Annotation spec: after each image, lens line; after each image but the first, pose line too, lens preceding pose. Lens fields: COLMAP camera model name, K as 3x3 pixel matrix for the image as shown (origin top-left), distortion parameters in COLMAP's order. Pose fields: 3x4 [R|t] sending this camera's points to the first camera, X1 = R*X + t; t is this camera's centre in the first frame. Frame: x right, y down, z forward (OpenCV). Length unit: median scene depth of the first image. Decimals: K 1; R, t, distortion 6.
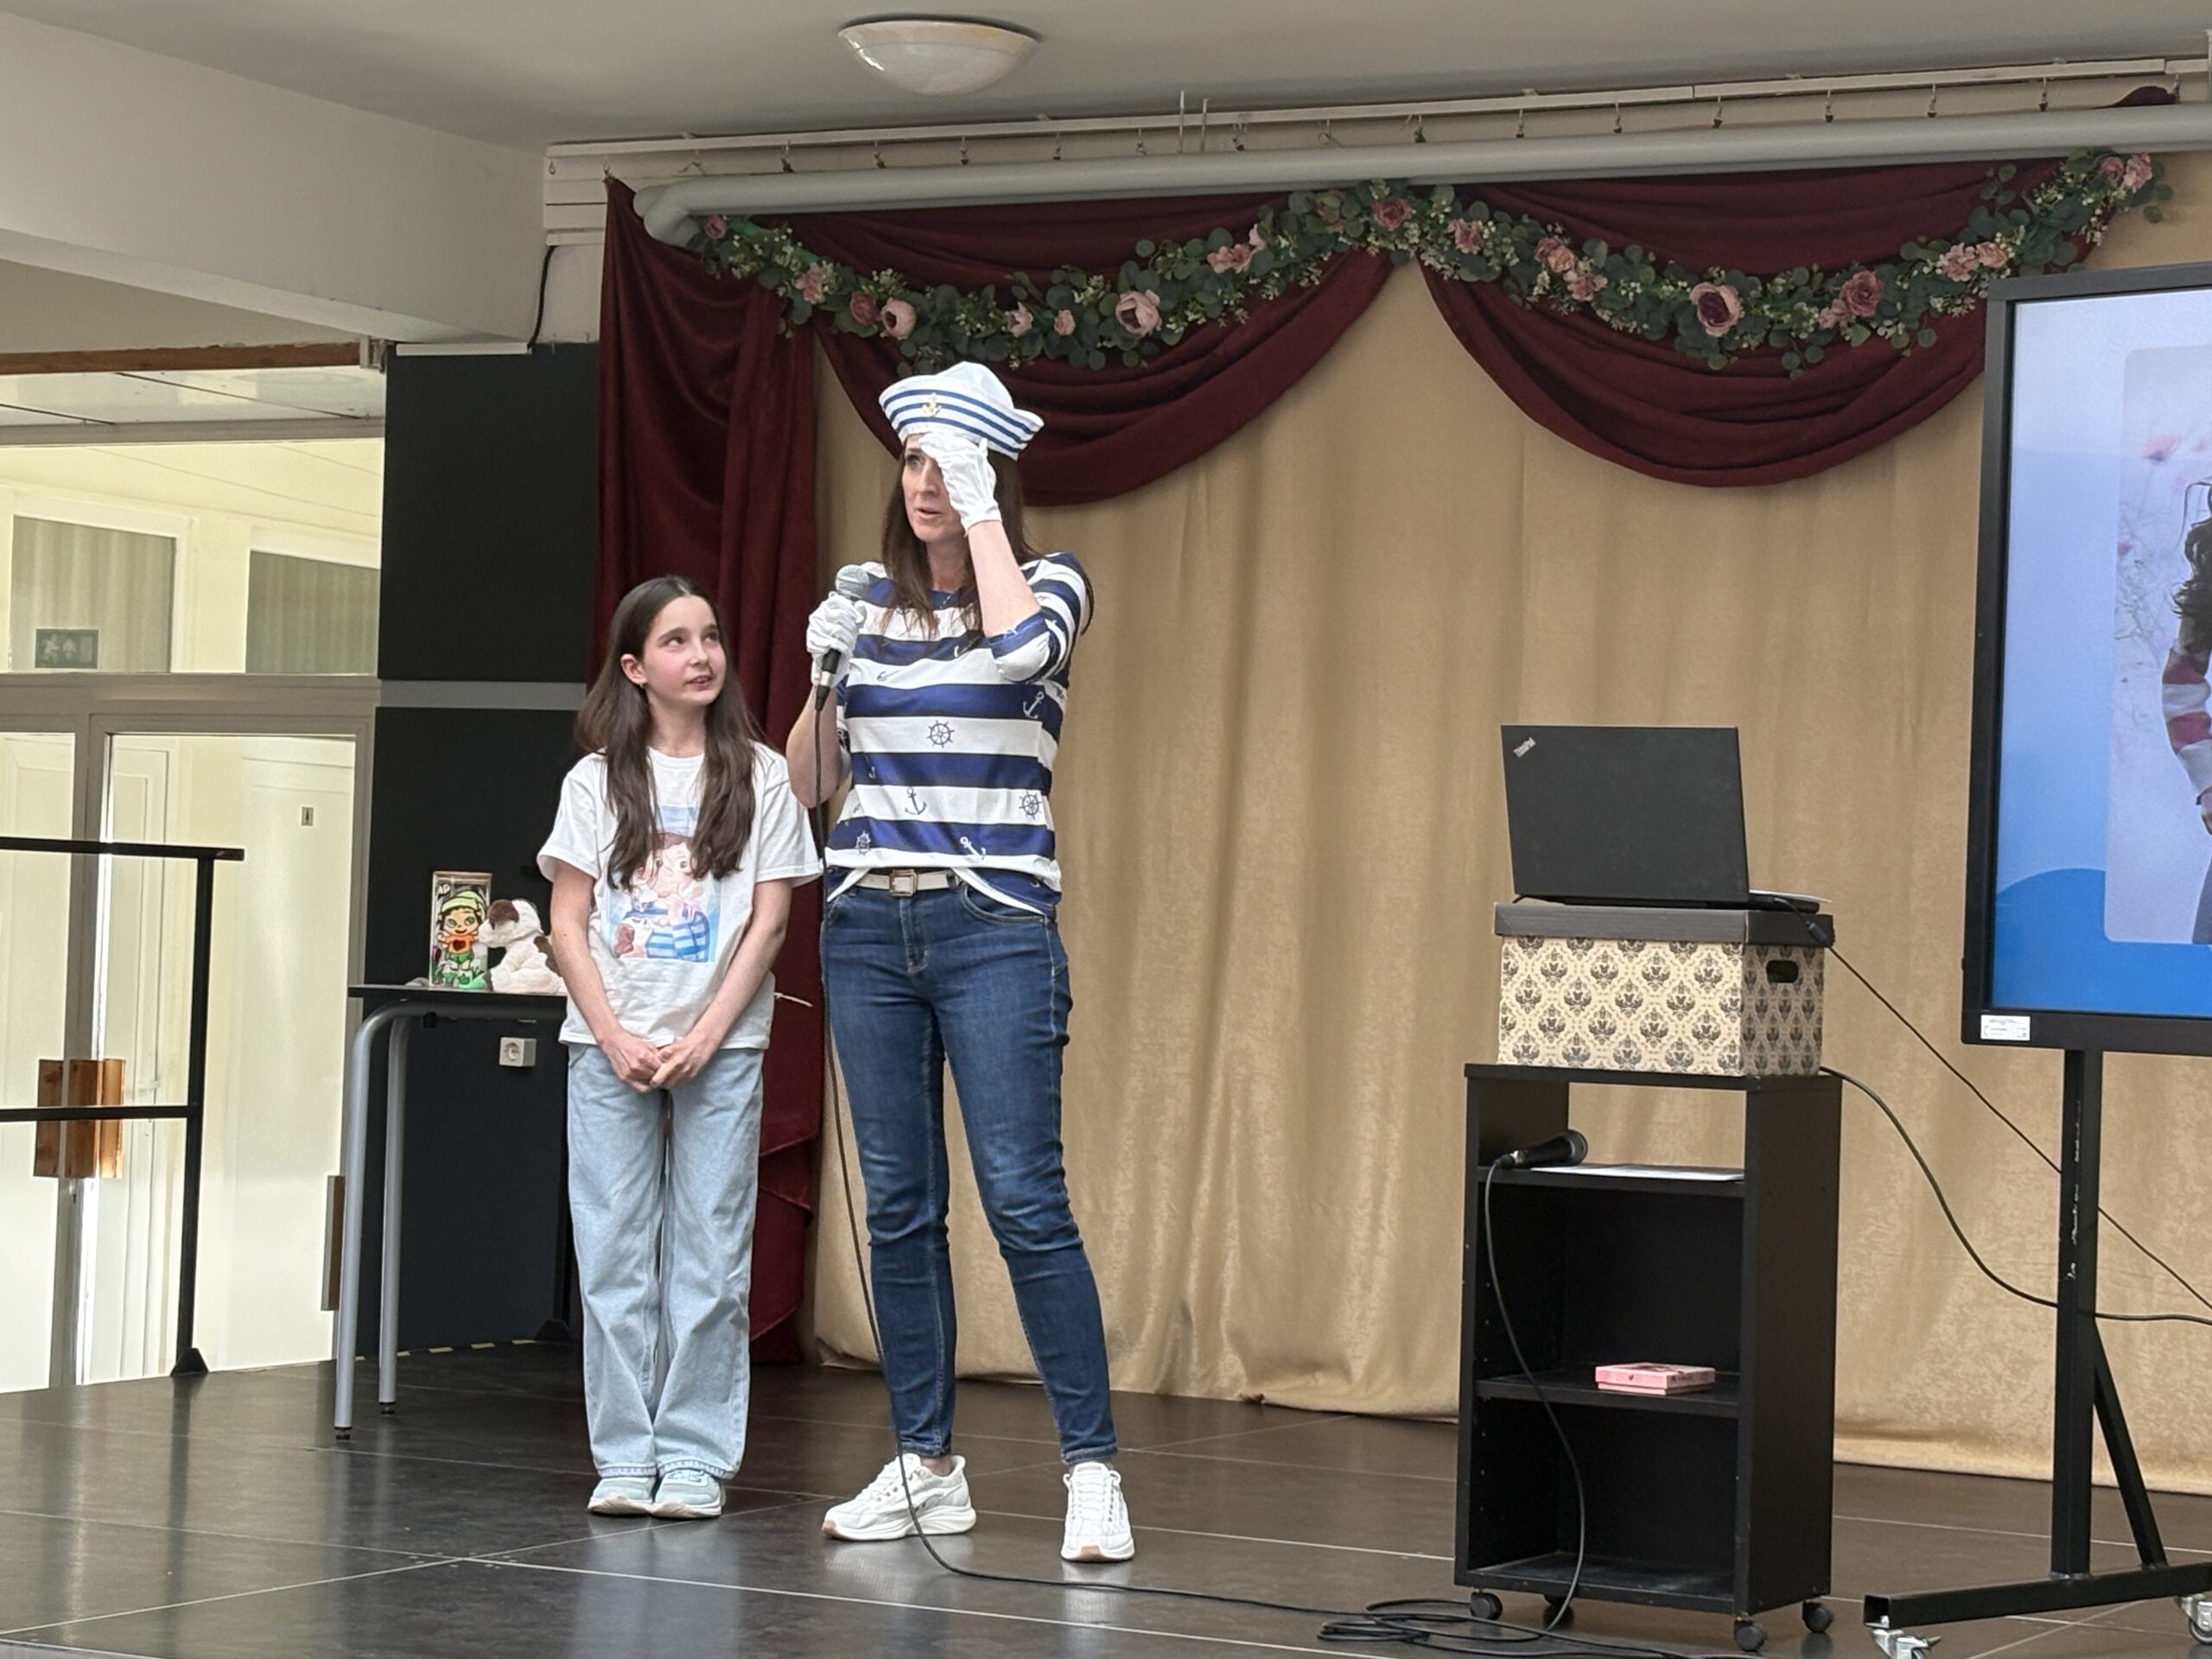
lens RADIAL K [[4930.2, 0, 1081.4], [0, 4930.2, 879.0], [0, 0, 1]] dist [0.175087, 0.000000]
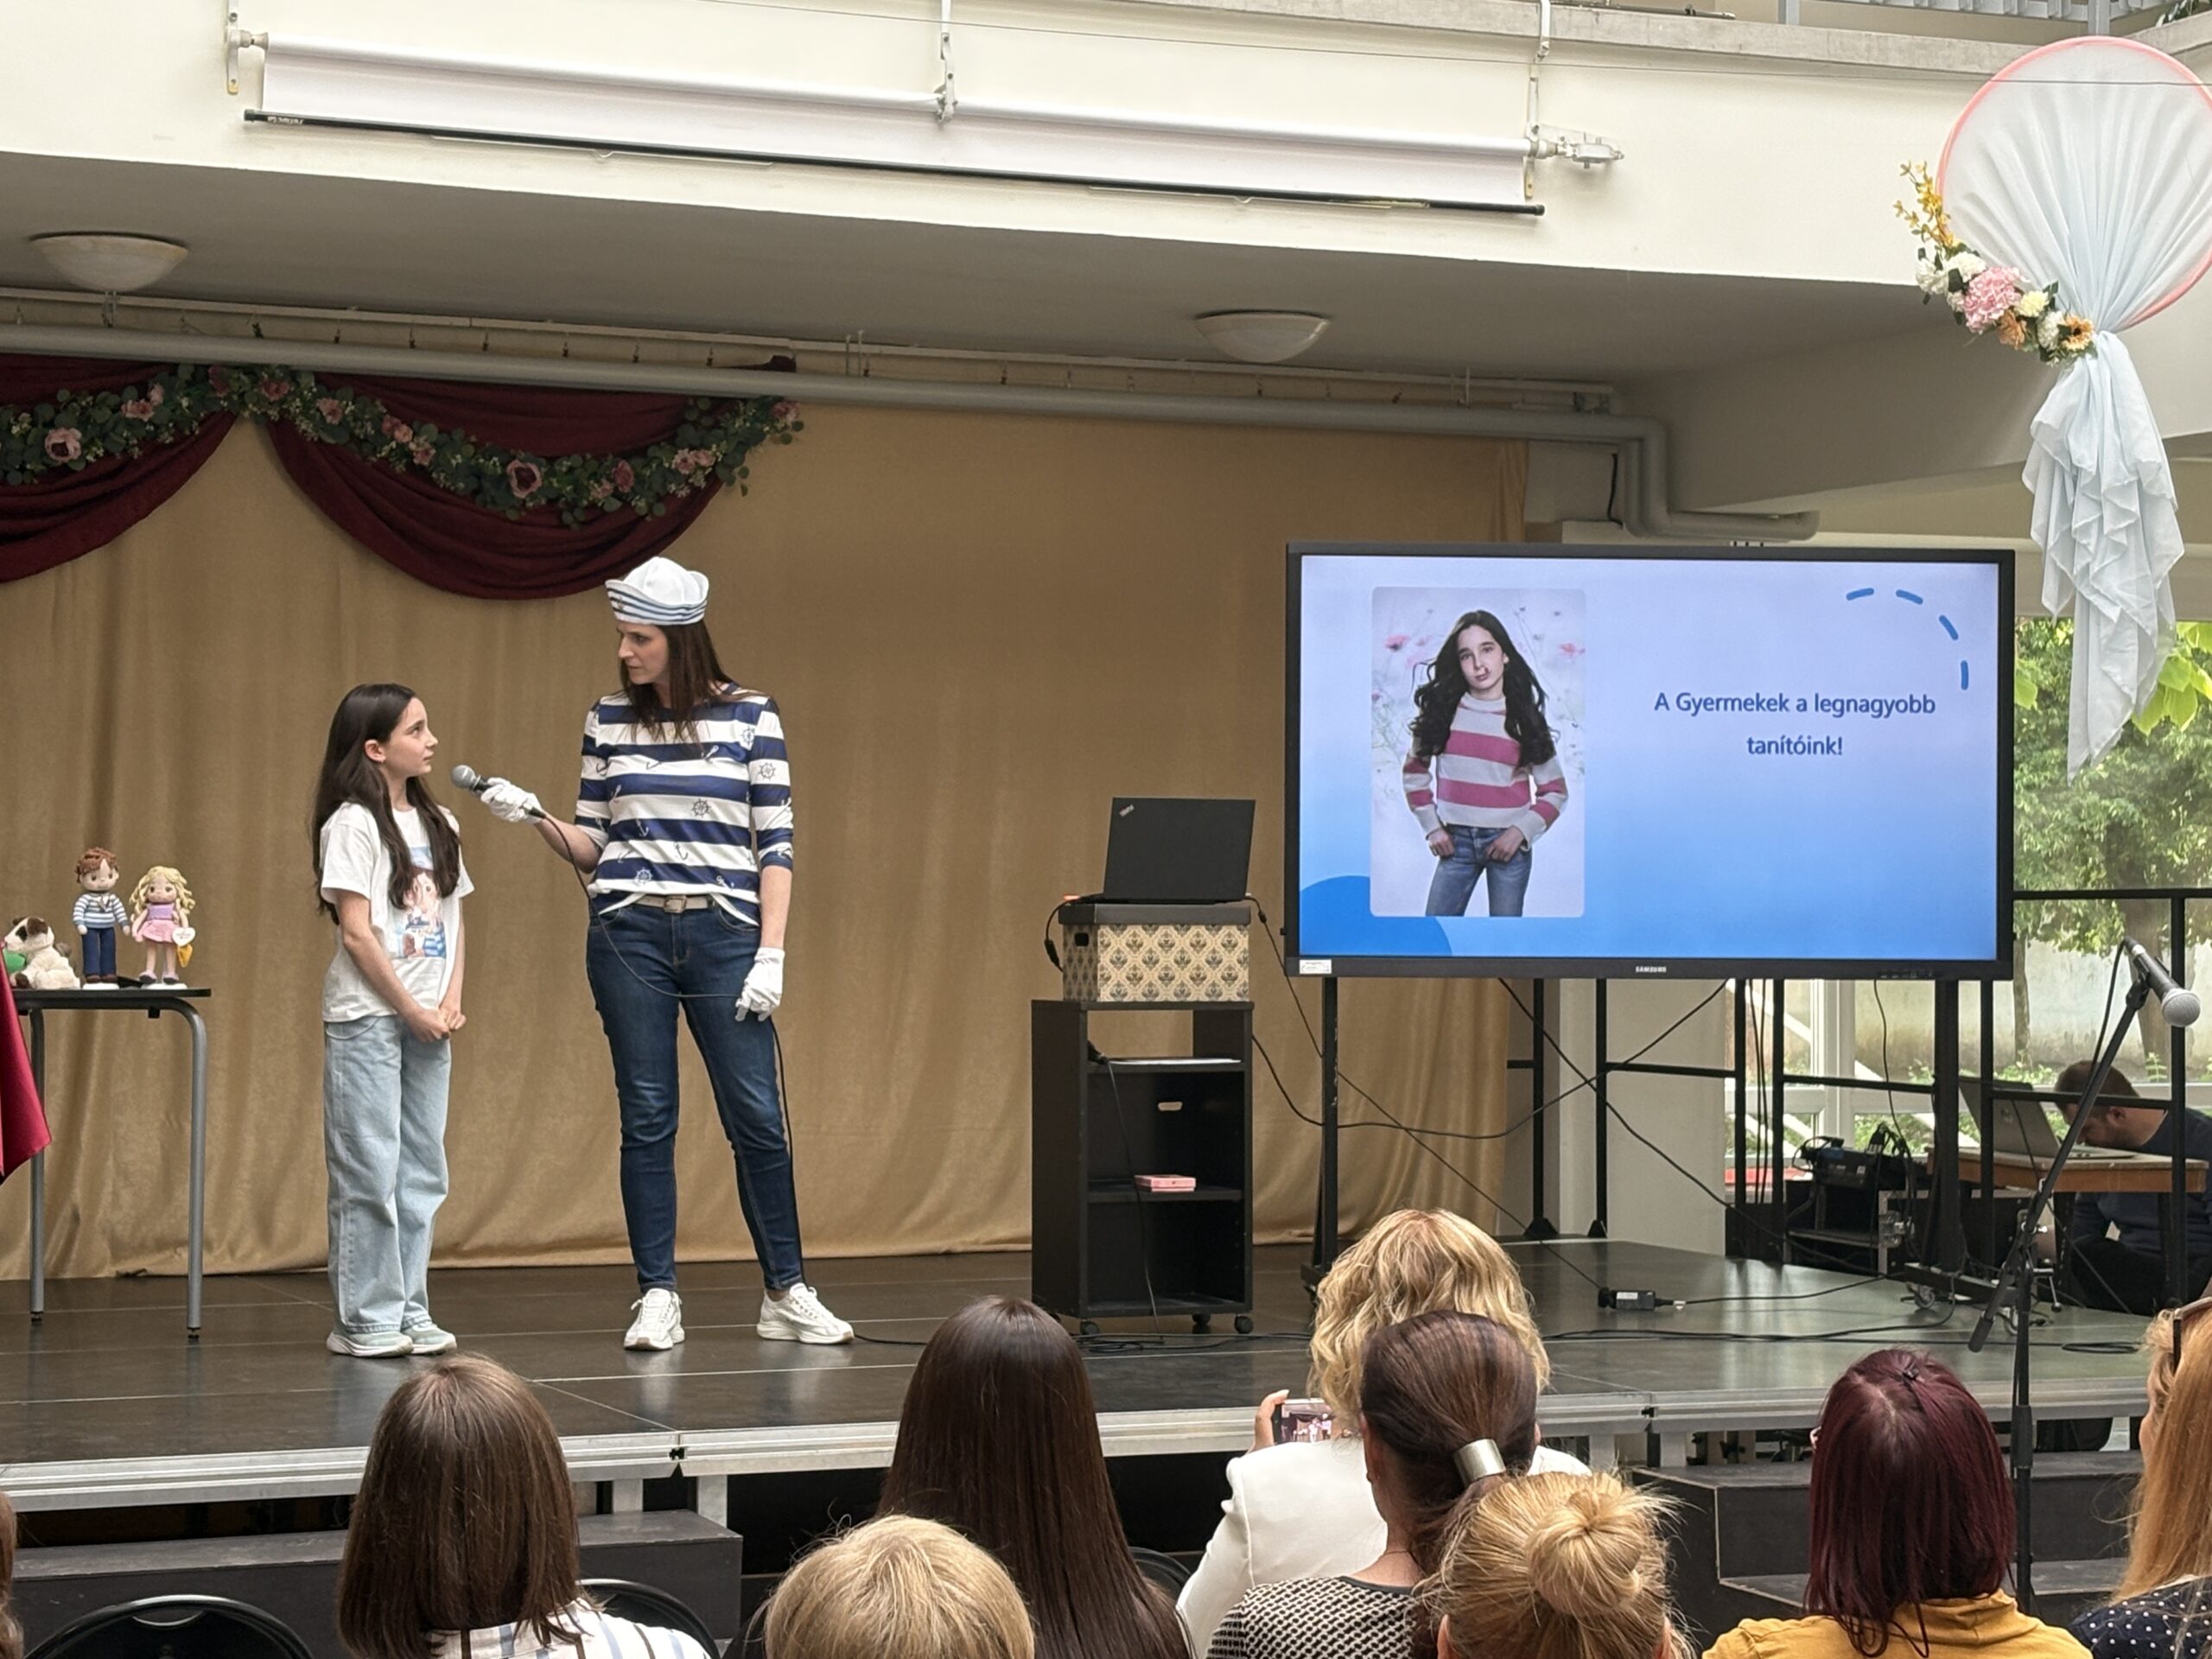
lens RADIAL K [[4504.0, 0, 1108.9], [0, 4504.0, 853.5], [0, 0, 1]] dist [0.197226, 0.000000]
pose [[0.630713, -0.021658, 0.775714, -0.772156], [0.008772, 0.999746, 0.020780, -0.030969], [-0.775967, -0.006301, 0.630742, 0.033163]]
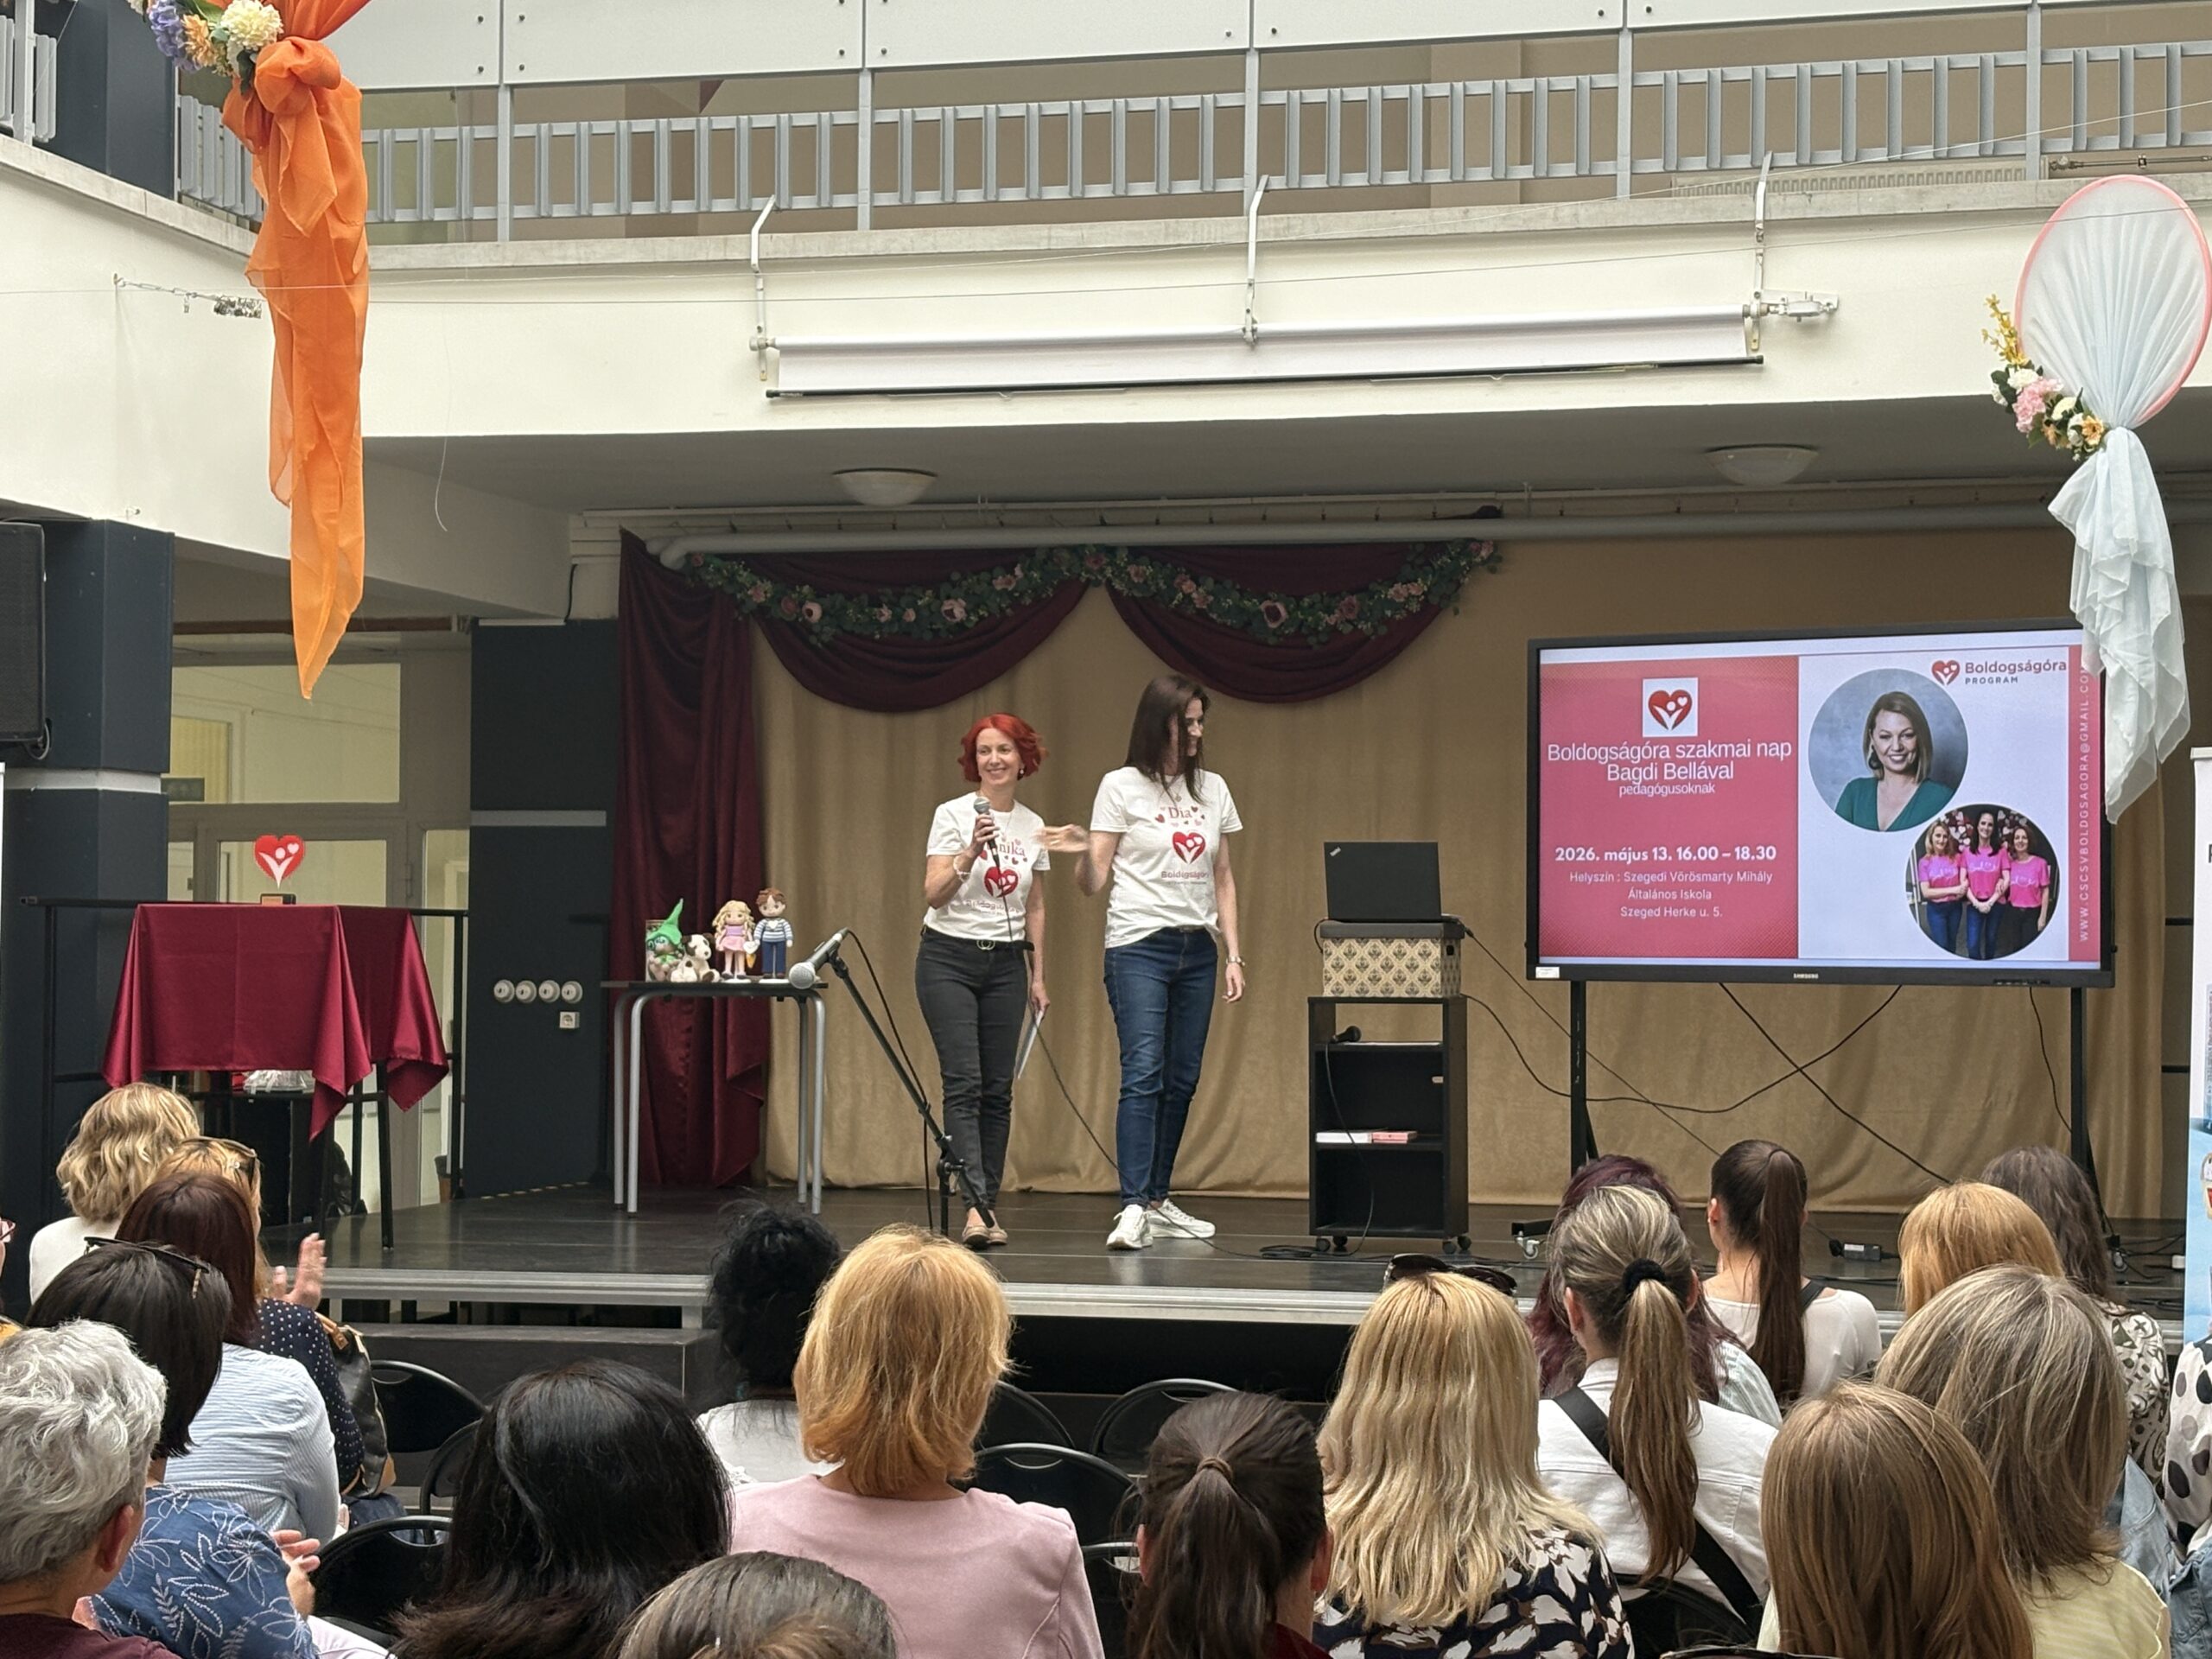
lens RADIAL K [[3983.9, 0, 1111.2], [0, 3983.9, 839.7], [0, 0, 1]] dist [0.231089, 0.000000]
pose [[0.969569, -0.022547, 0.243779, -0.311536], [0.025542, 0.999632, -0.009130, -0.013136], [-0.243483, 0.015079, 0.969788, -0.494955]]
